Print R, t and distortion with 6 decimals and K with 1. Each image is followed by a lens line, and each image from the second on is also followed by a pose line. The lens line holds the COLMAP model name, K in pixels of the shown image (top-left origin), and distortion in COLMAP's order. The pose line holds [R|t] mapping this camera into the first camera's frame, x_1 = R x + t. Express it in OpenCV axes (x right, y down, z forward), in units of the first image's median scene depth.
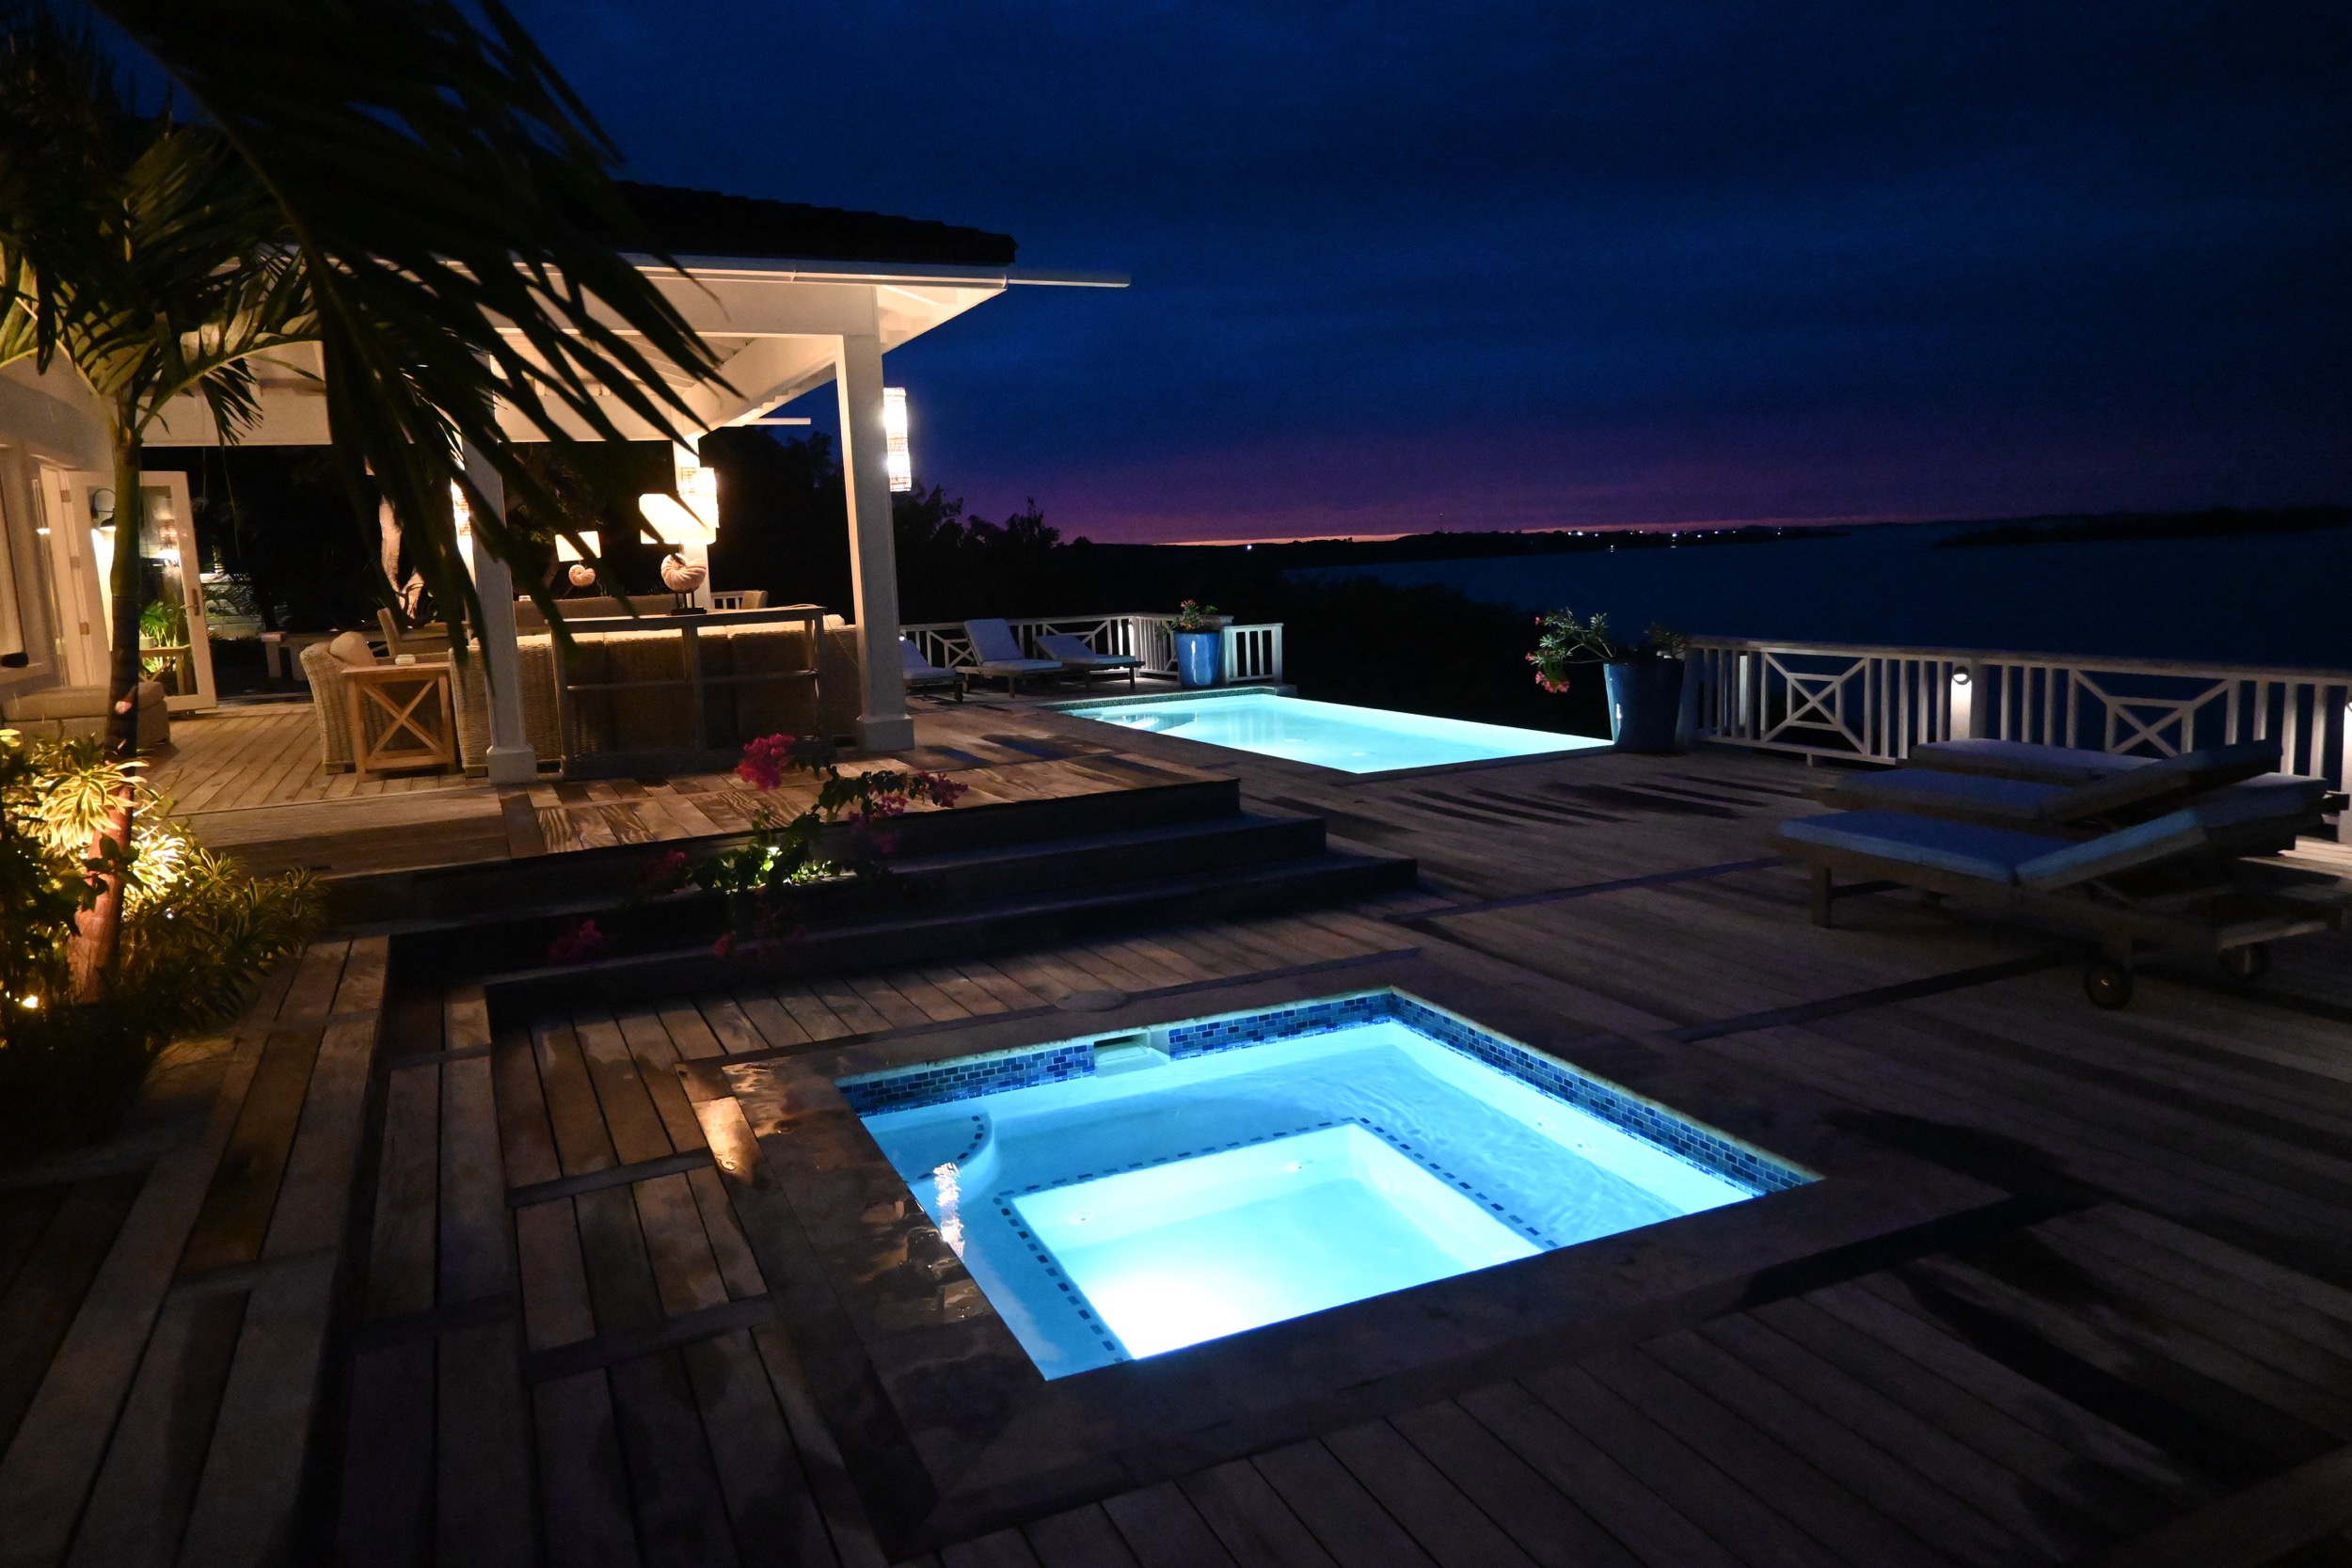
lens RADIAL K [[1589.2, 0, 1176.0], [0, 1589.2, 784.0], [0, 0, 1]] dist [-0.000547, -0.000249]
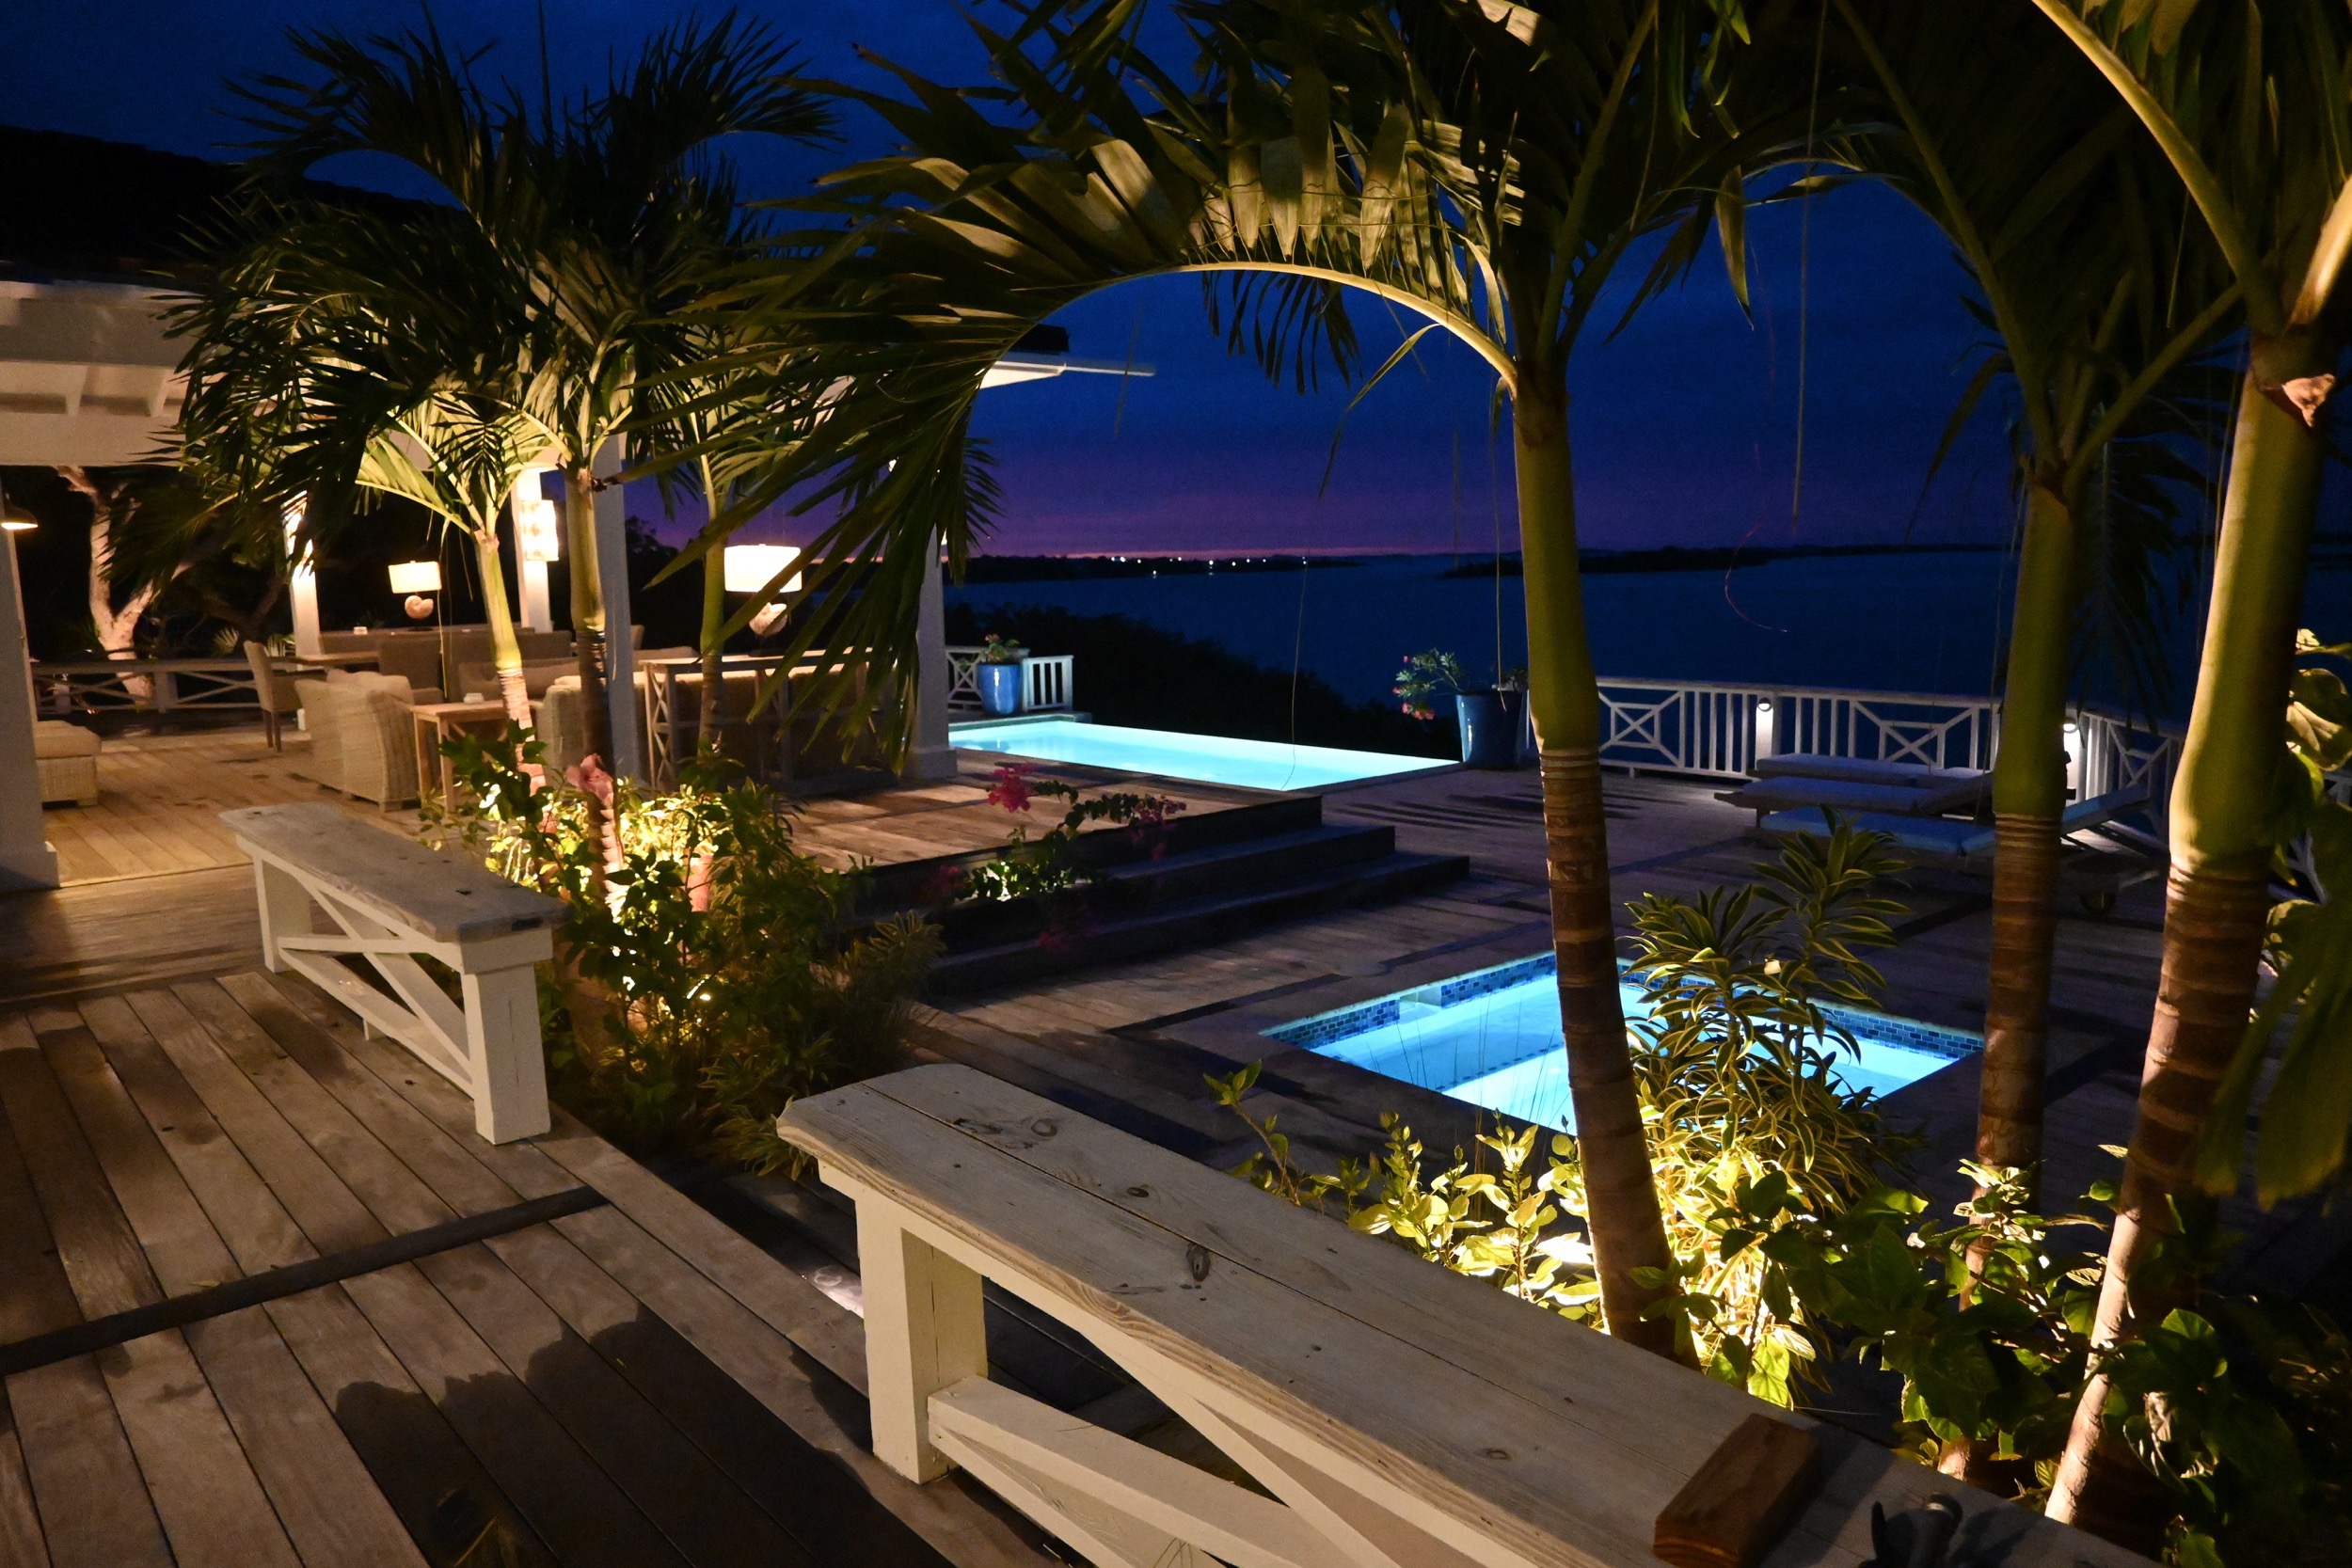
lens RADIAL K [[1589.2, 0, 1176.0], [0, 1589.2, 784.0], [0, 0, 1]] dist [-0.000547, -0.000249]
pose [[0.960374, -0.019300, 0.278044, -0.328150], [0.023297, 0.999667, -0.011081, -0.000605], [-0.277738, 0.017119, 0.960504, -0.109803]]
